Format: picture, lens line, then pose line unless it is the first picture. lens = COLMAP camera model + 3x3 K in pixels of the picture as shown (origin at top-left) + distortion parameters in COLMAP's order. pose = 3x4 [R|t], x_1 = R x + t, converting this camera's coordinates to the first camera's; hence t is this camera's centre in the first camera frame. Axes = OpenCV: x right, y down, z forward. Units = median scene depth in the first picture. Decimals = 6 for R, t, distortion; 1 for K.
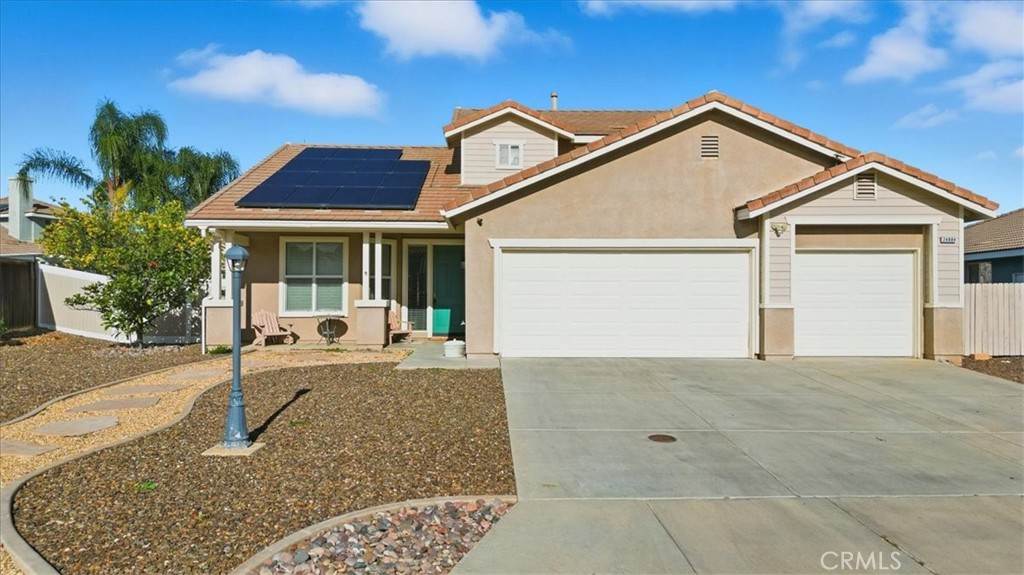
lens RADIAL K [[709.1, 0, 512.0], [0, 709.1, 287.5], [0, 0, 1]] dist [0.099462, -0.125261]
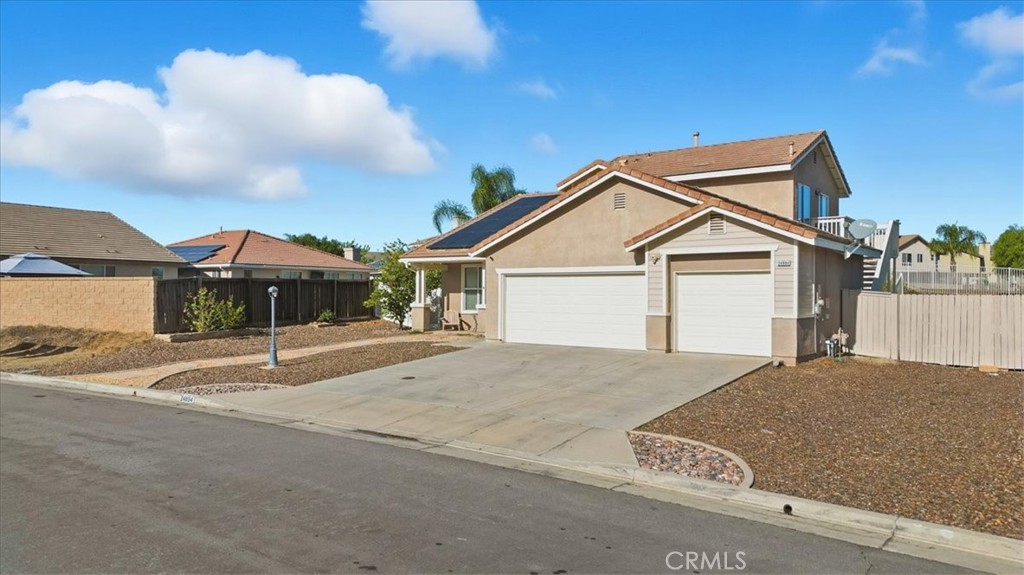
lens RADIAL K [[709.1, 0, 512.0], [0, 709.1, 287.5], [0, 0, 1]] dist [0.099462, -0.125261]
pose [[0.779445, -0.002339, -0.626466, 0.876802], [0.007869, 0.999951, 0.006057, -0.031035], [0.626421, -0.009651, 0.779425, -0.209345]]
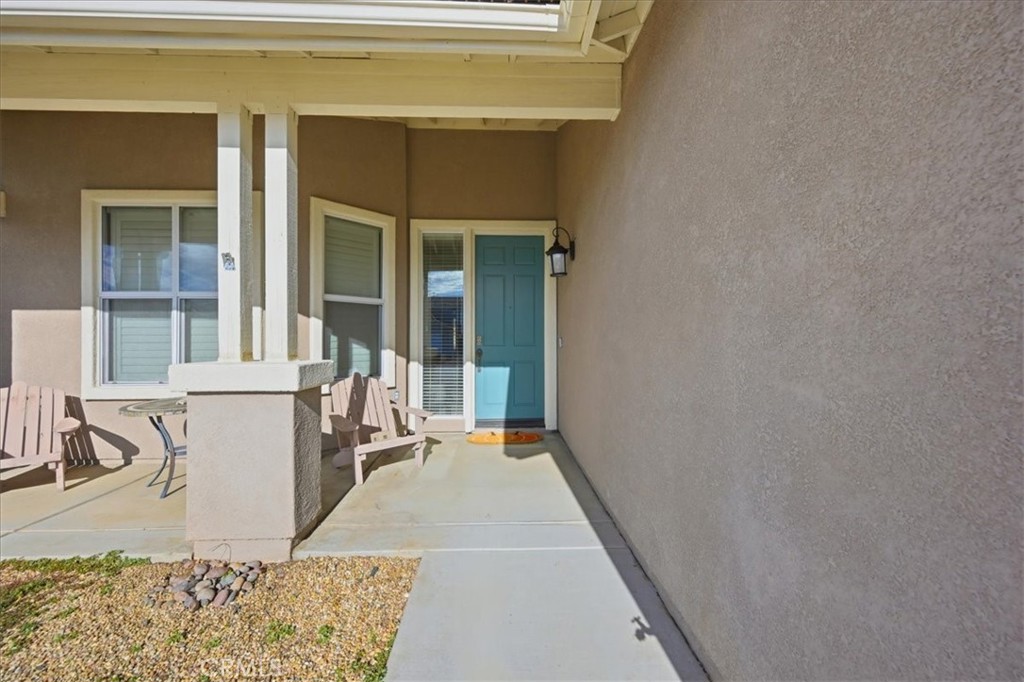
lens RADIAL K [[418.8, 0, 509.6], [0, 418.8, 339.0], [0, 0, 1]] dist [-0.000379, -0.000502]
pose [[0.999990, -0.002729, -0.003619, -0.106434], [0.002807, 0.999762, 0.021614, 0.005836], [0.003559, -0.021624, 0.999760, 0.875916]]
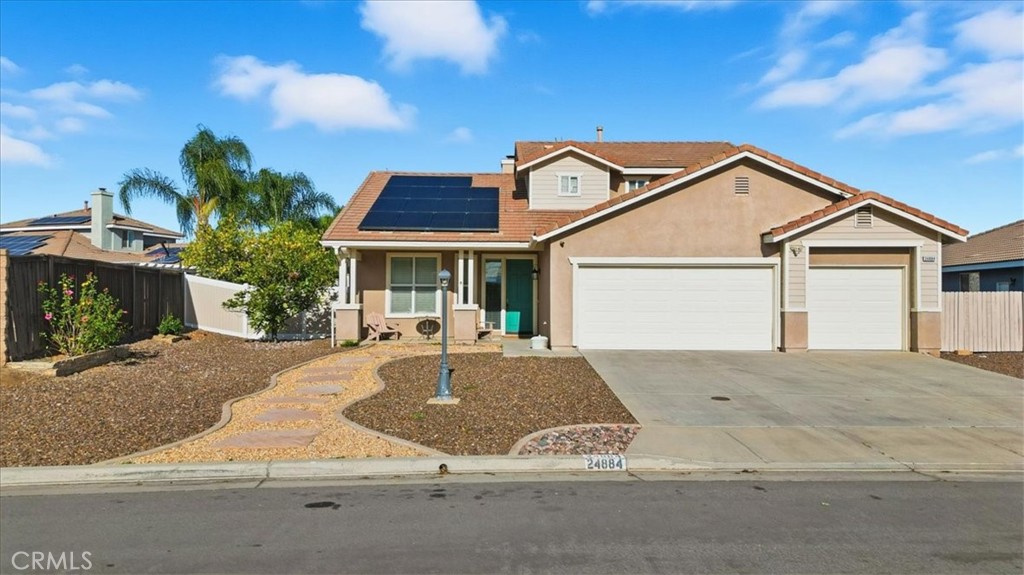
lens RADIAL K [[709.1, 0, 512.0], [0, 709.1, 287.5], [0, 0, 1]] dist [0.099462, -0.125261]
pose [[0.999913, 0.001988, -0.013022, -0.103651], [-0.002056, 0.999984, -0.005239, -0.005929], [0.013011, 0.005265, 0.999901, -0.252252]]
